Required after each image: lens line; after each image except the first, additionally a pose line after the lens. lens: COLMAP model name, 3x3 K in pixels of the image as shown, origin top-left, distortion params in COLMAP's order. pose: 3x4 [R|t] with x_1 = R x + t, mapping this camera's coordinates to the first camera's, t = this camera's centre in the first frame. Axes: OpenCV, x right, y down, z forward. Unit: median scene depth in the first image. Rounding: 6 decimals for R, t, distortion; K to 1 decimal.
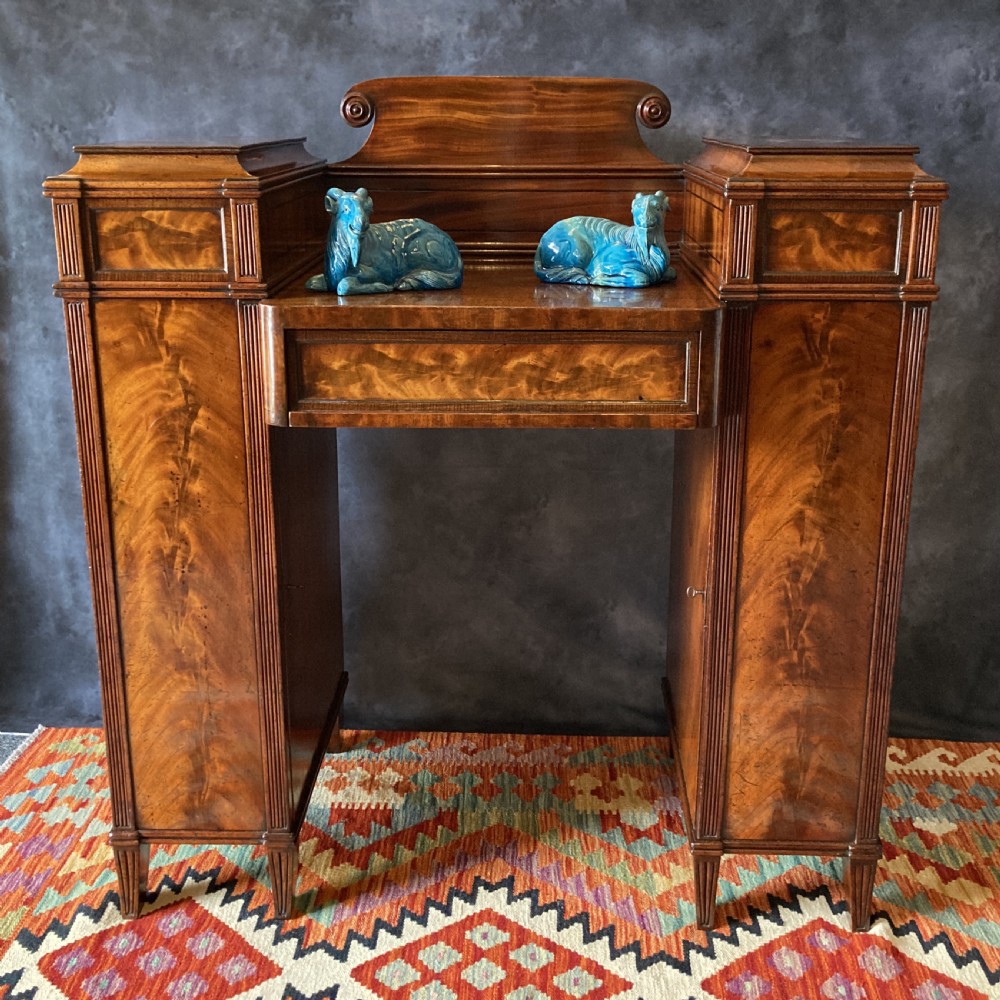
lens RADIAL K [[1242.6, 0, 498.4], [0, 1242.6, 431.5], [0, 0, 1]] dist [0.117383, -0.386027]
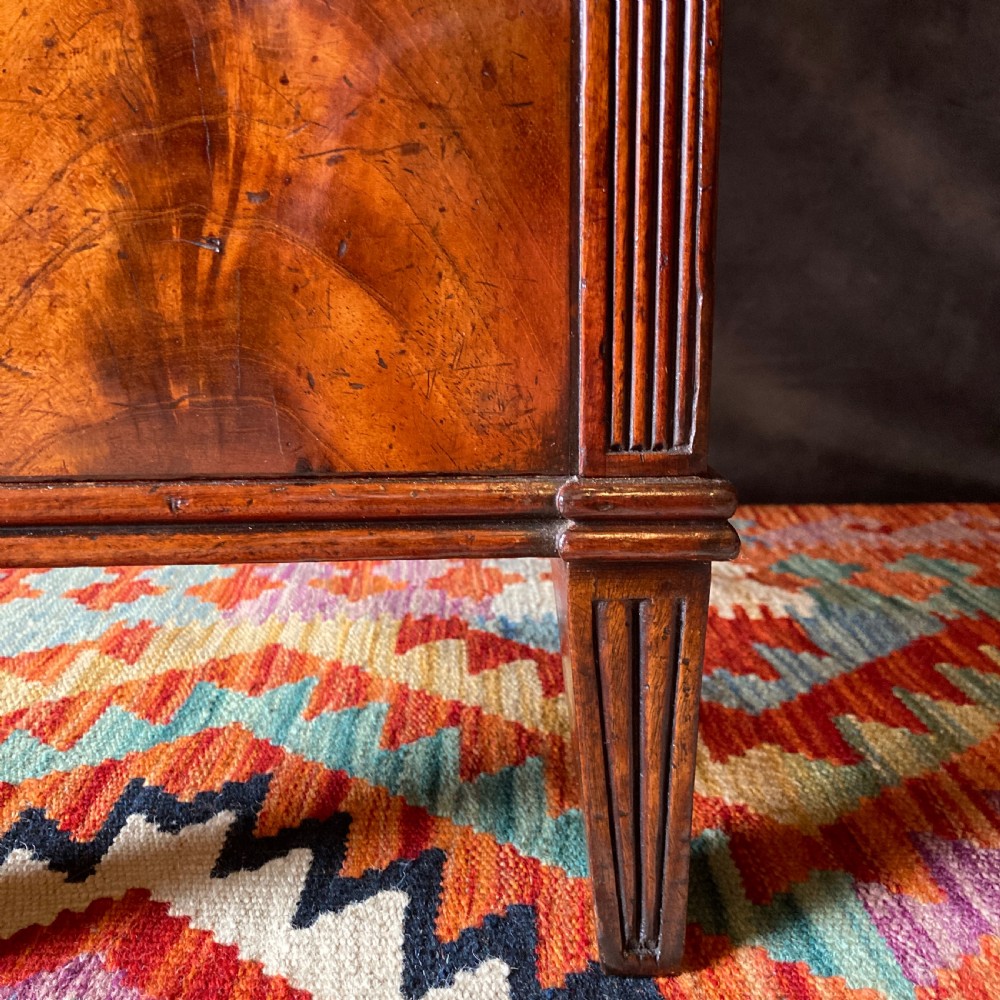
lens RADIAL K [[1113.3, 0, 501.0], [0, 1113.3, 530.1], [0, 0, 1]] dist [0.091479, -0.285441]
pose [[0.997014, -0.020705, 0.074388, -0.218643], [0.022134, 0.999585, -0.018437, 0.347727], [-0.073975, 0.020028, 0.997059, 0.889335]]
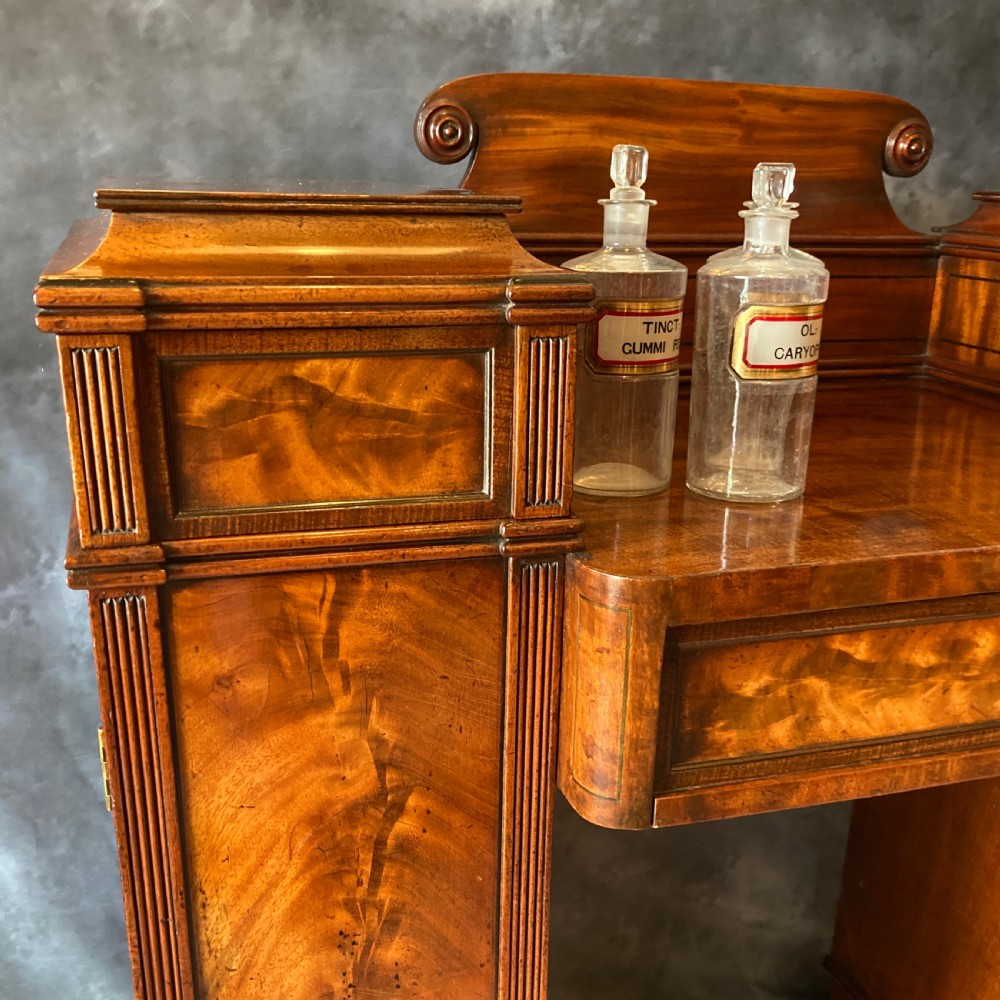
lens RADIAL K [[1170.0, 0, 515.1], [0, 1170.0, 600.1], [0, 0, 1]] dist [0.138243, -0.414044]
pose [[0.942563, -0.095539, 0.320075, -0.319194], [0.063686, 0.992046, 0.108572, -0.126307], [-0.327902, -0.081951, 0.941151, 0.570395]]
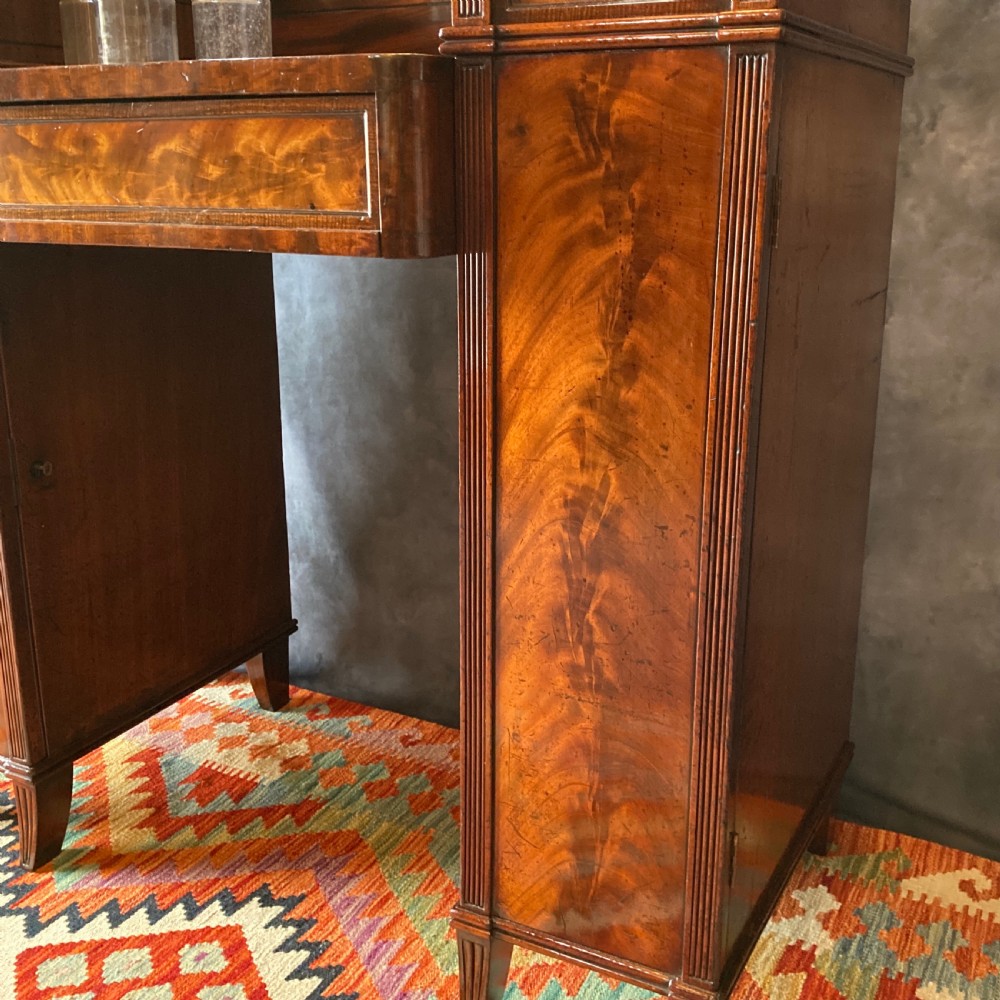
lens RADIAL K [[1201.8, 0, 484.7], [0, 1201.8, 474.0], [0, 0, 1]] dist [0.032316, -0.061926]
pose [[0.897444, 0.113323, -0.426324, 0.439506], [-0.111177, 0.993347, 0.030010, 0.076409], [0.426889, 0.020465, 0.904072, 0.430477]]
